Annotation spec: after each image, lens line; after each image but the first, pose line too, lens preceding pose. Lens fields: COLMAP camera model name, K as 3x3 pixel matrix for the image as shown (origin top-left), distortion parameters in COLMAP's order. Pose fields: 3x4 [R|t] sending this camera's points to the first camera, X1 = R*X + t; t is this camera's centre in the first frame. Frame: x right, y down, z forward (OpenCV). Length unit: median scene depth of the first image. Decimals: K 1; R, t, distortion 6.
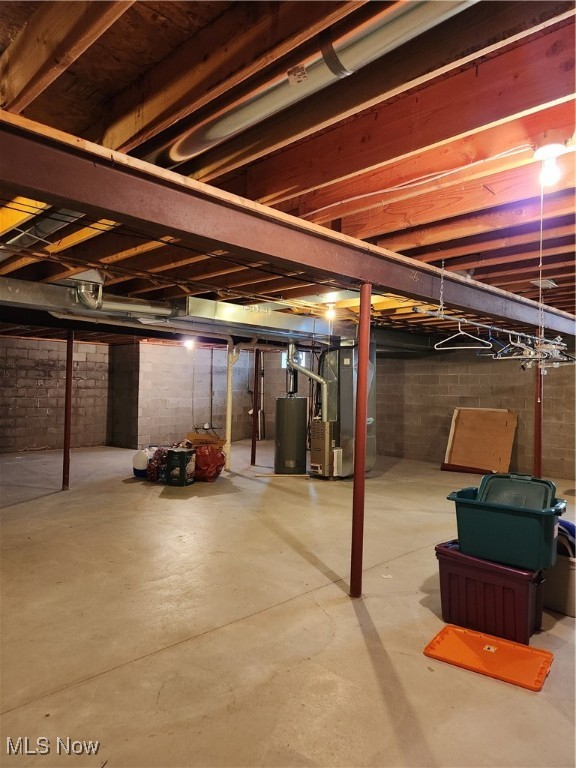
lens RADIAL K [[514.6, 0, 285.7], [0, 514.6, 382.7], [0, 0, 1]] dist [0.073146, -0.059513]
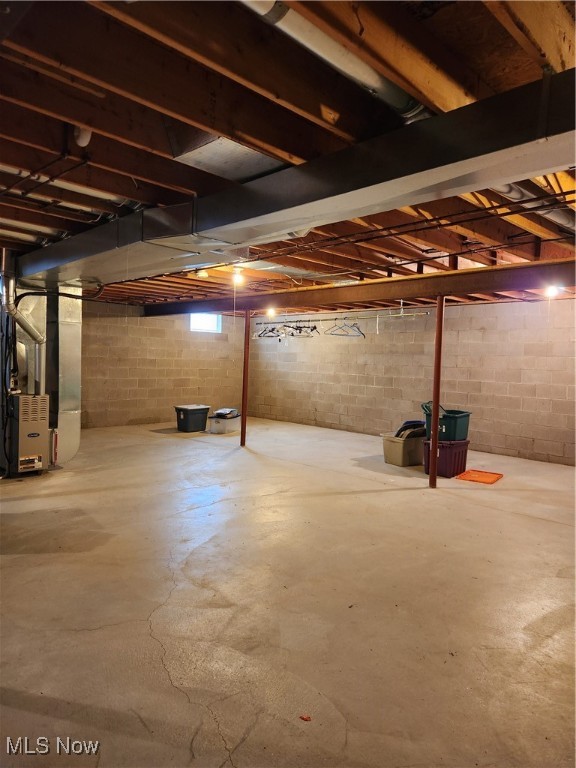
lens RADIAL K [[514.6, 0, 285.9], [0, 514.6, 385.3], [0, 0, 1]] dist [0.073146, -0.059513]
pose [[-0.004914, -0.074312, 0.997223, -0.945651], [-0.043592, 0.996303, 0.074029, -0.014770], [-0.999037, -0.043108, -0.008135, 0.936922]]
